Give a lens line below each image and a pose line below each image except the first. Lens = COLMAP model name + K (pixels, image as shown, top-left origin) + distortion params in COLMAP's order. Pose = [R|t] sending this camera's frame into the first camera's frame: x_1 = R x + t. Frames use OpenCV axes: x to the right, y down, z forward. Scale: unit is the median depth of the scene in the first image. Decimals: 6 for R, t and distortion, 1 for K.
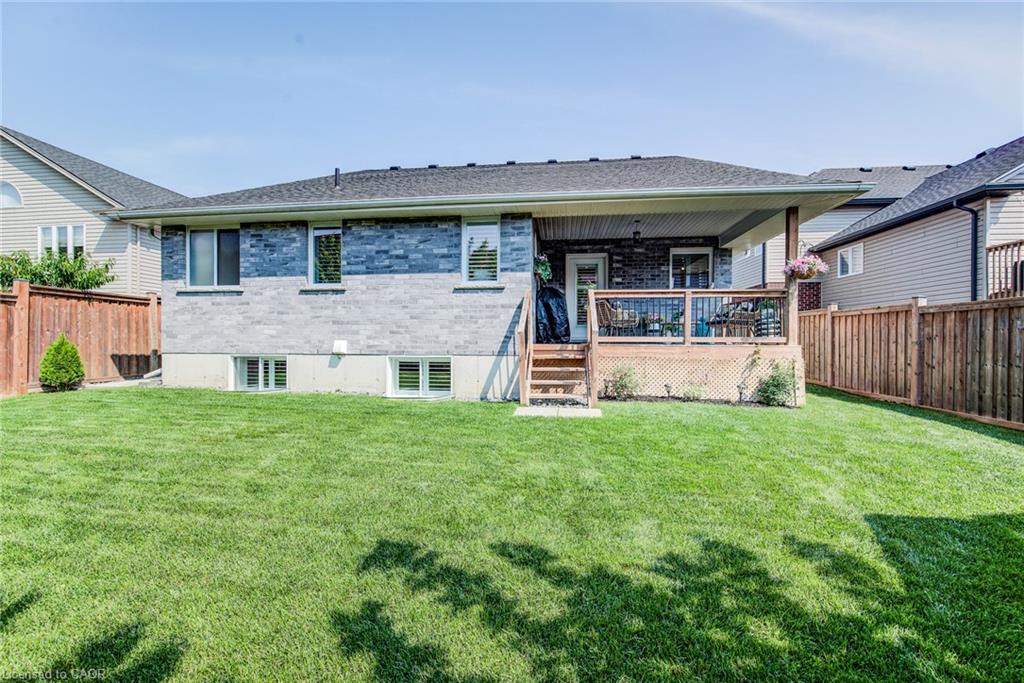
lens RADIAL K [[379.0, 0, 513.3], [0, 379.0, 331.3], [0, 0, 1]] dist [-0.002040, -0.000170]
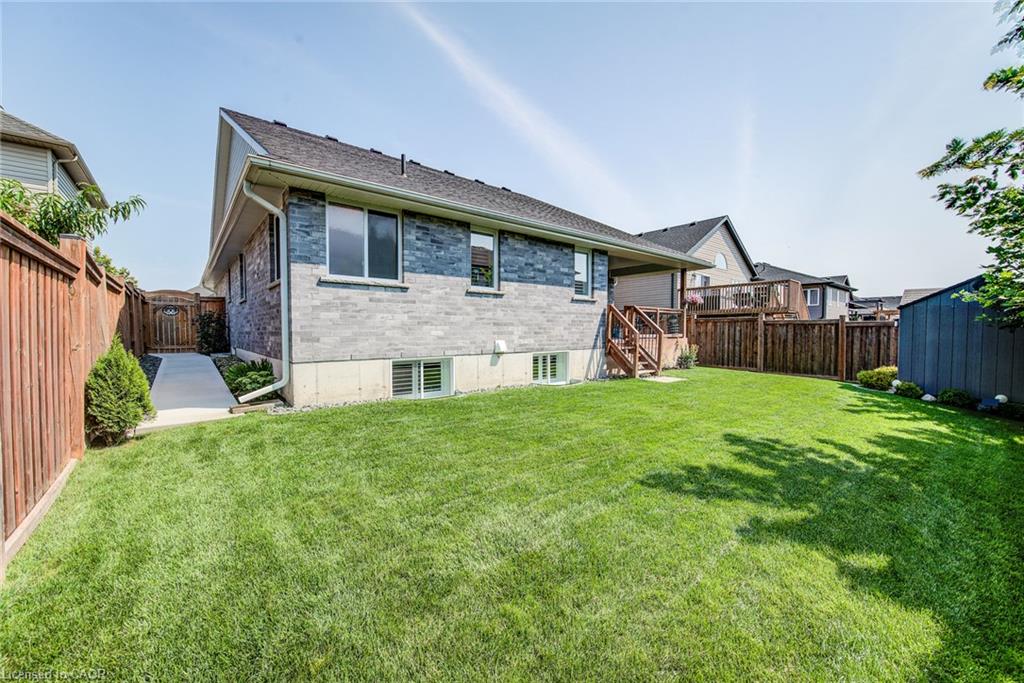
lens RADIAL K [[404.4, 0, 512.0], [0, 404.4, 341.5], [0, 0, 1]] dist [0.000054, -0.000088]
pose [[0.687862, -0.020944, 0.725539, -1.258970], [0.001716, 0.999628, 0.027229, -0.004807], [-0.725840, -0.017485, 0.687642, 0.166430]]
